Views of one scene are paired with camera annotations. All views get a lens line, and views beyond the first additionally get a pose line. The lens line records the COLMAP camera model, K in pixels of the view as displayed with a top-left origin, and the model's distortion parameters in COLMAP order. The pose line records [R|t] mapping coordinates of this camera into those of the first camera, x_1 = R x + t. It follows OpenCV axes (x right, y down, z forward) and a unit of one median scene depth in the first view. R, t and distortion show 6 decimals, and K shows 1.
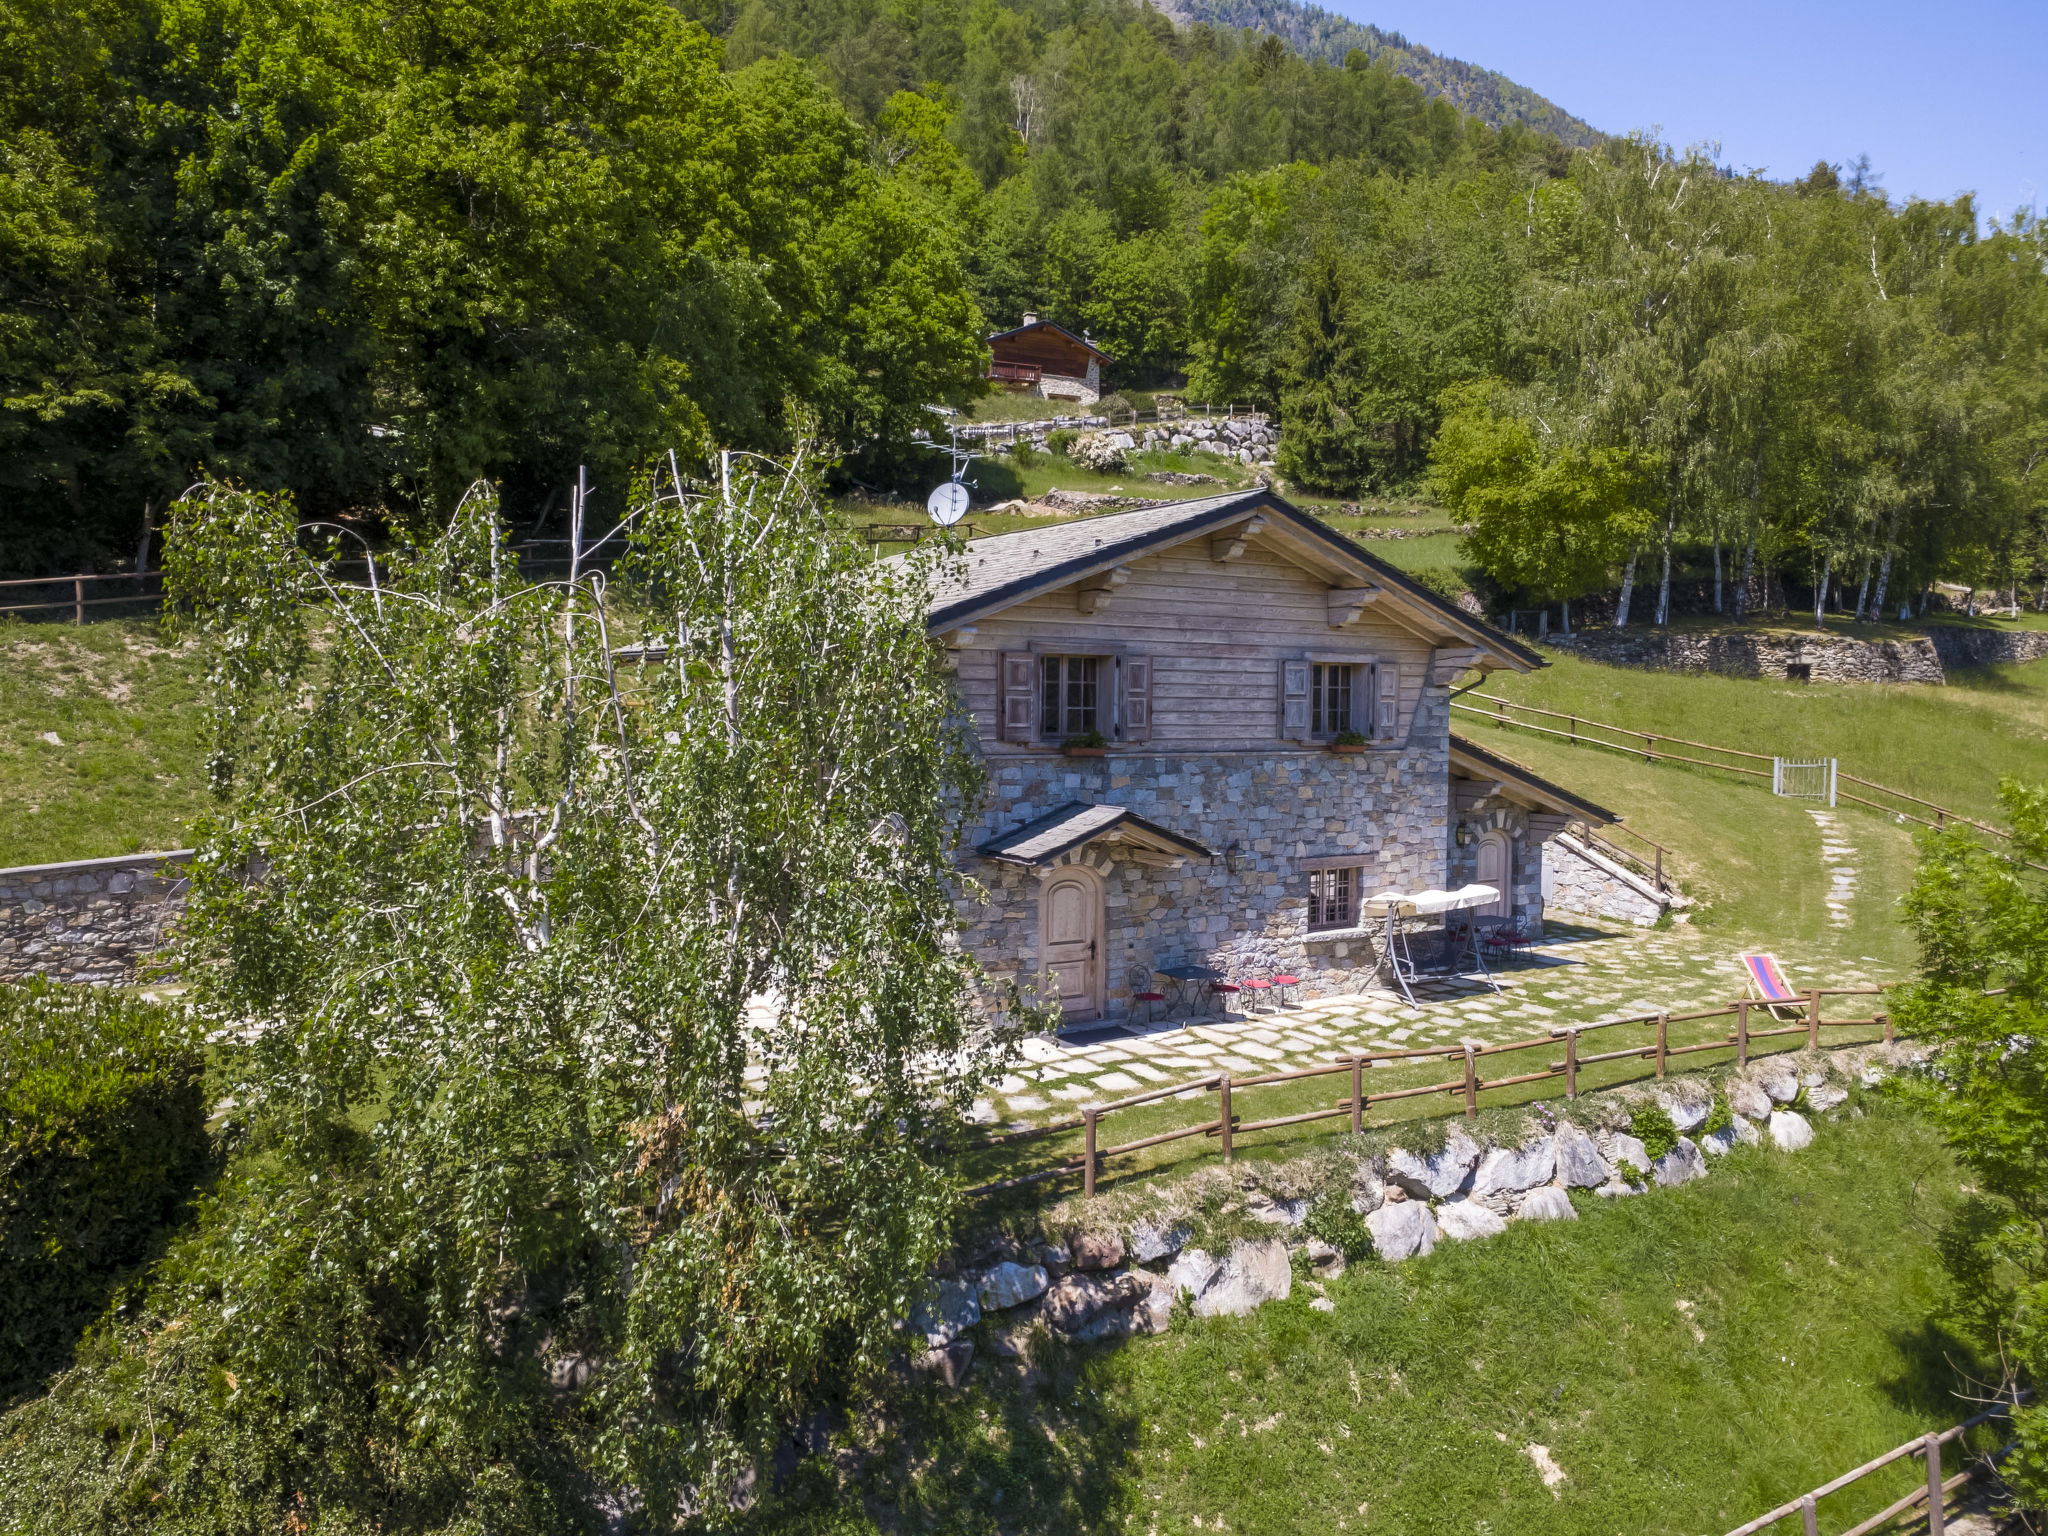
lens RADIAL K [[1477.5, 0, 1020.8], [0, 1477.5, 752.3], [0, 0, 1]] dist [0.003877, 0.000571]
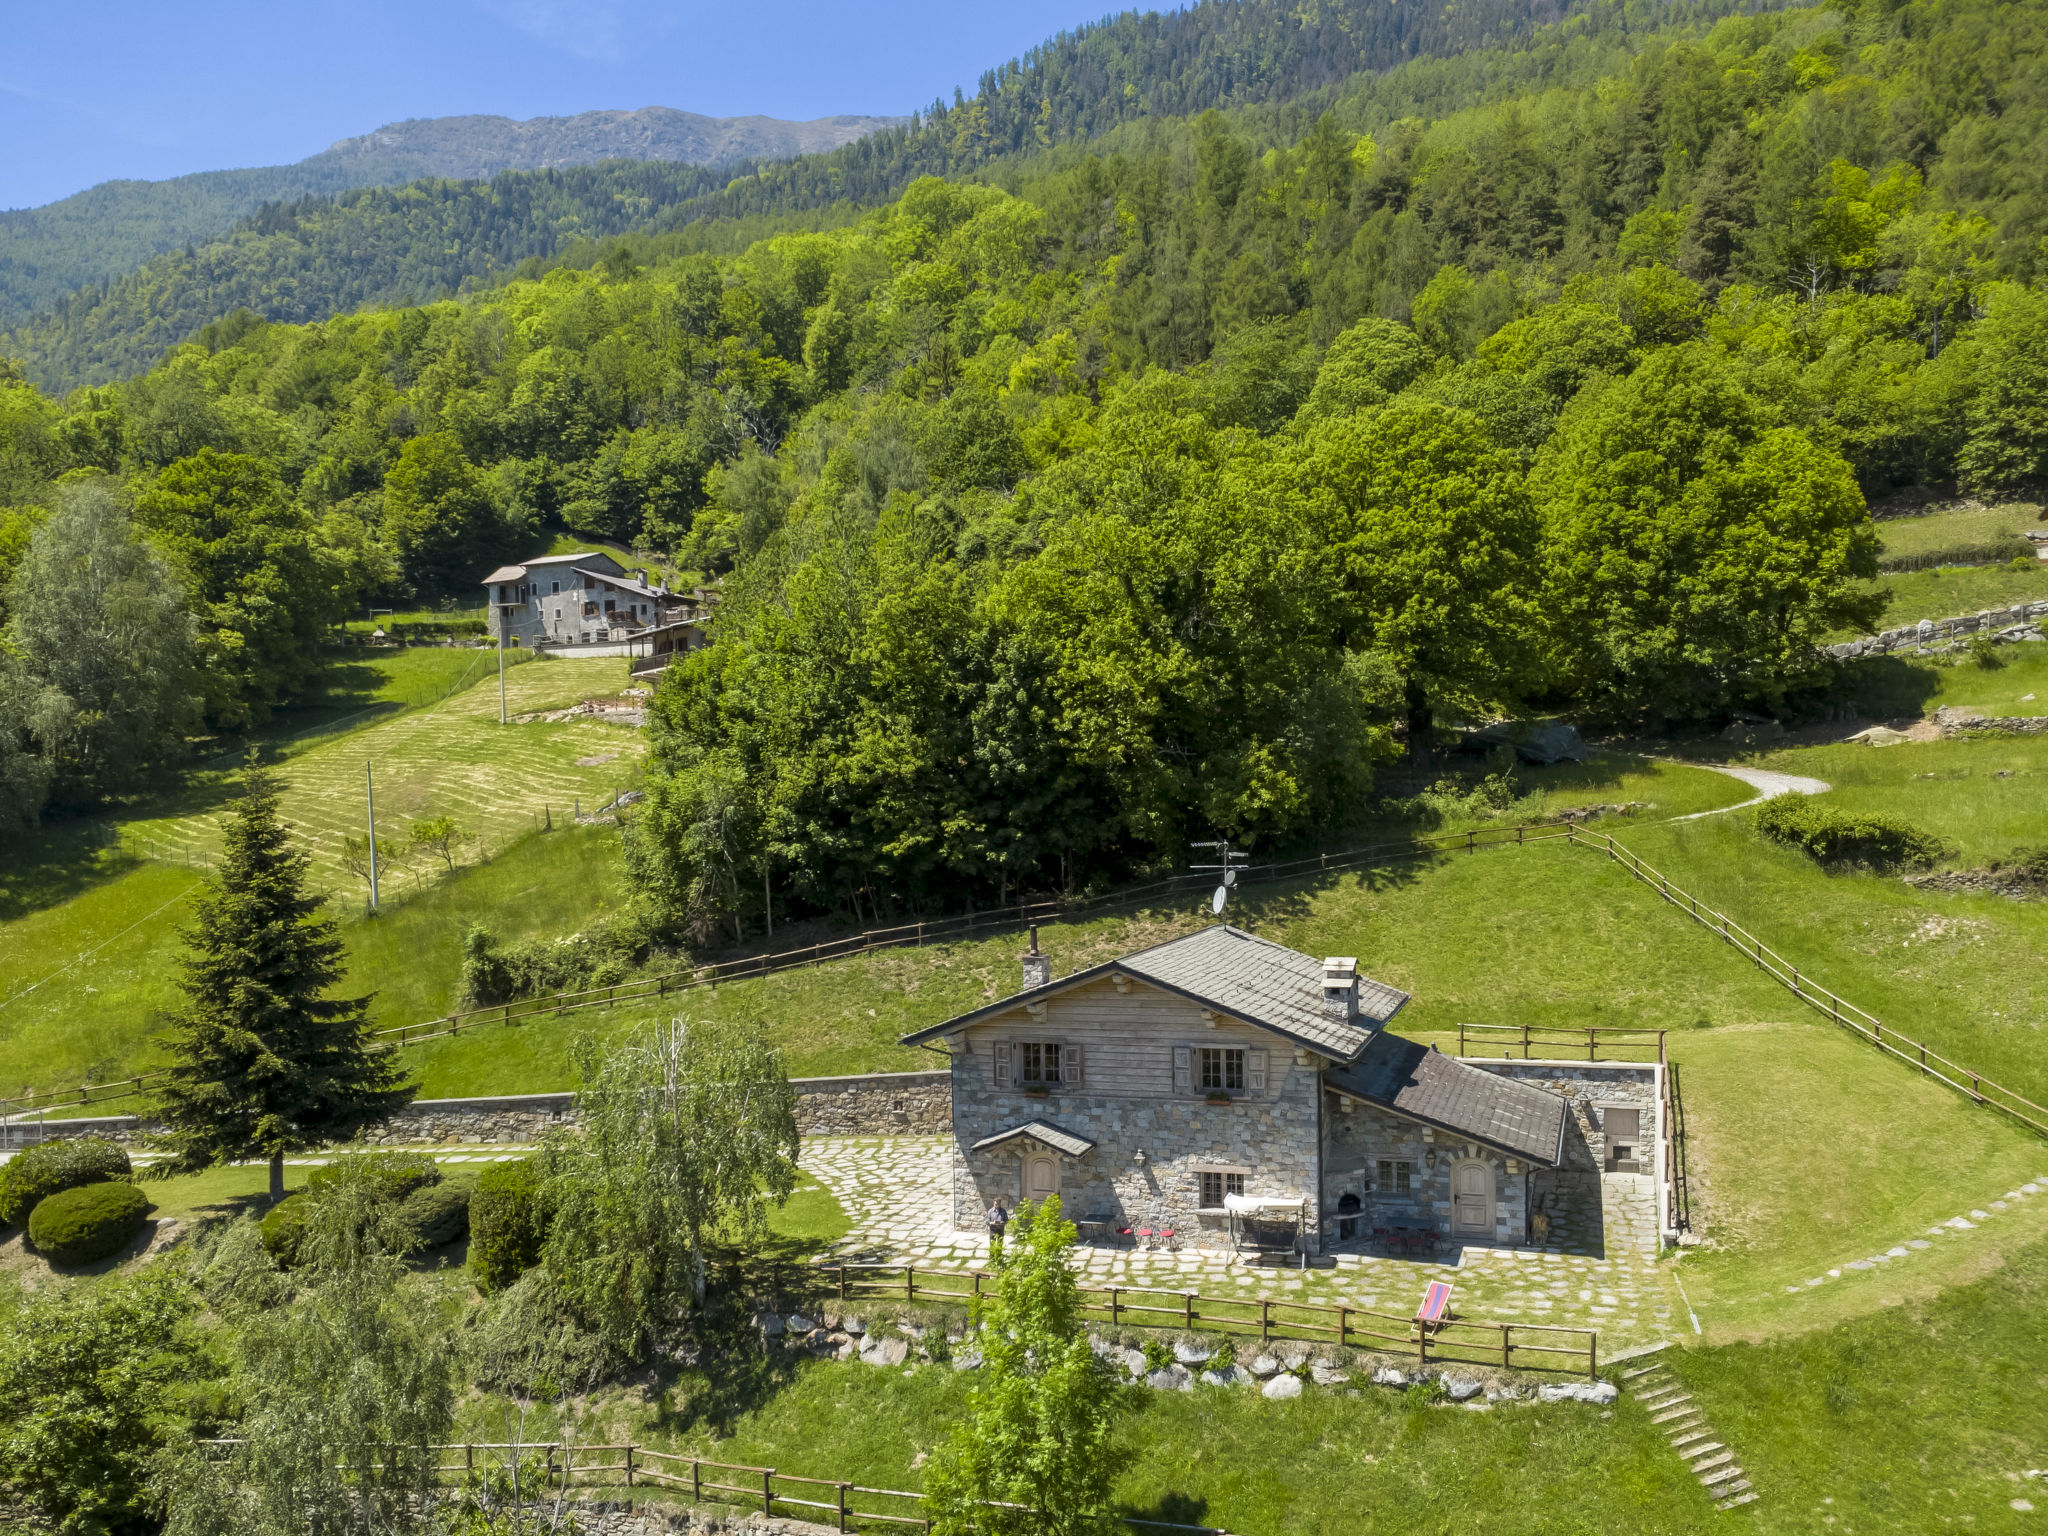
lens RADIAL K [[1516.7, 0, 1158.9], [0, 1516.7, 832.6], [0, 0, 1]] dist [0.006378, -0.004108]
pose [[0.655223, -0.003092, -0.755429, 1.213678], [-0.001420, 0.999985, -0.005324, -0.243972], [0.755434, 0.004561, 0.655209, -0.132450]]
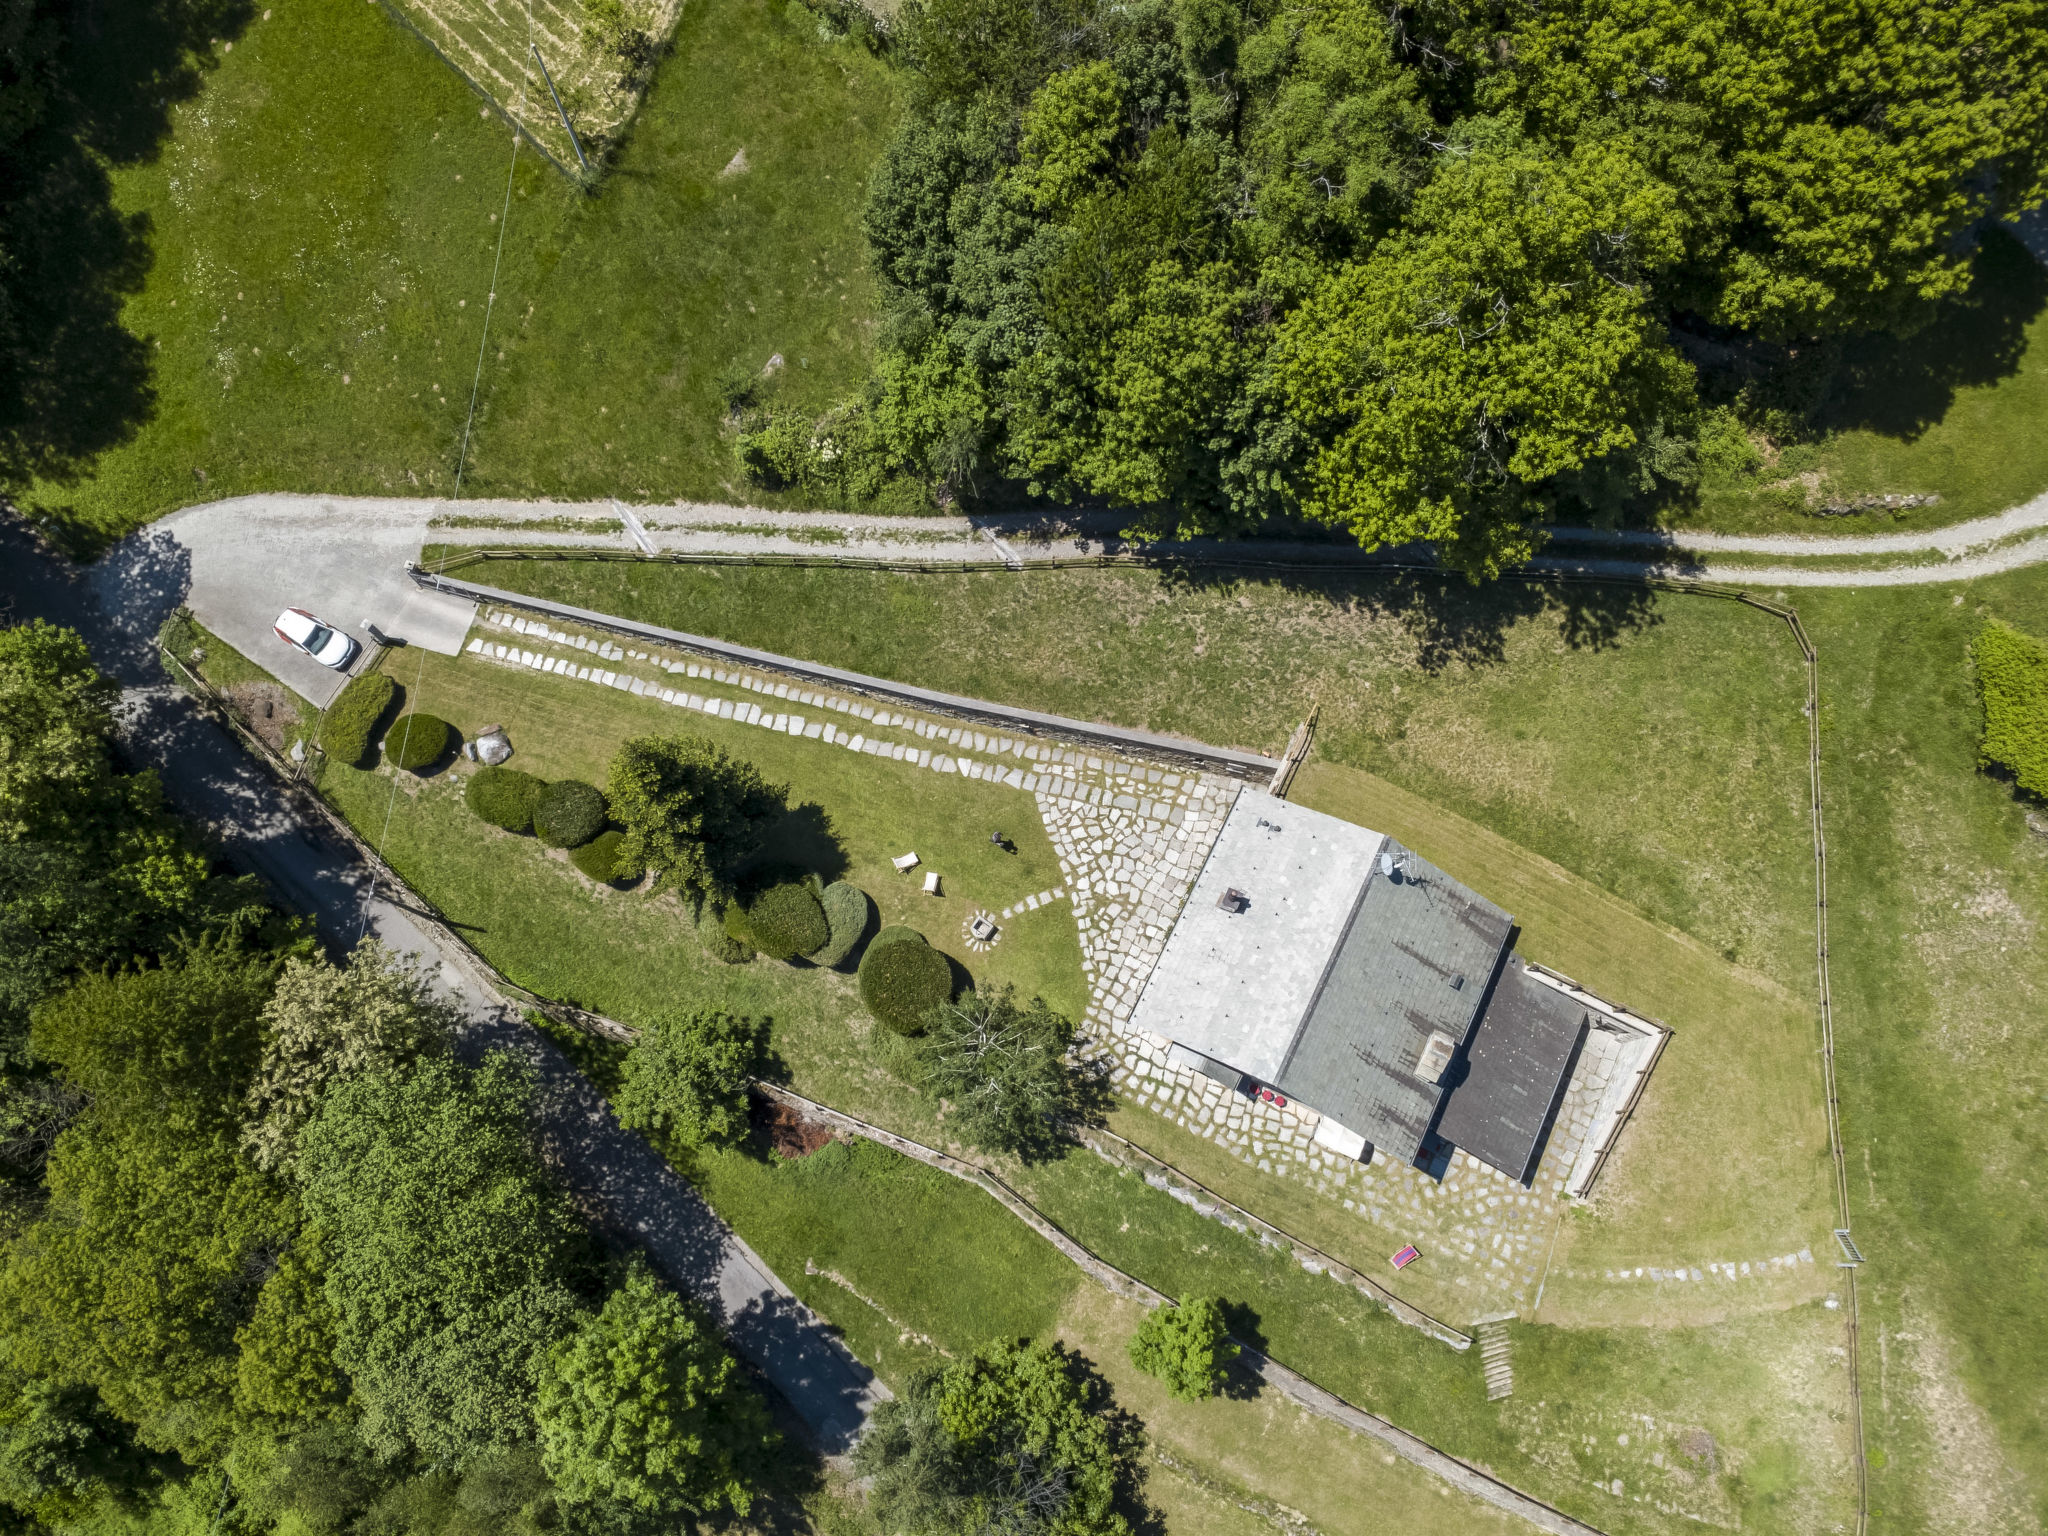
lens RADIAL K [[1454.0, 0, 1020.7], [0, 1454.0, 767.1], [0, 0, 1]] dist [0.002065, 0.001397]
pose [[0.505324, 0.812492, -0.290697, 0.175603], [-0.022249, 0.349027, 0.936848, -2.155663], [0.862643, -0.466945, 0.194449, 0.264245]]
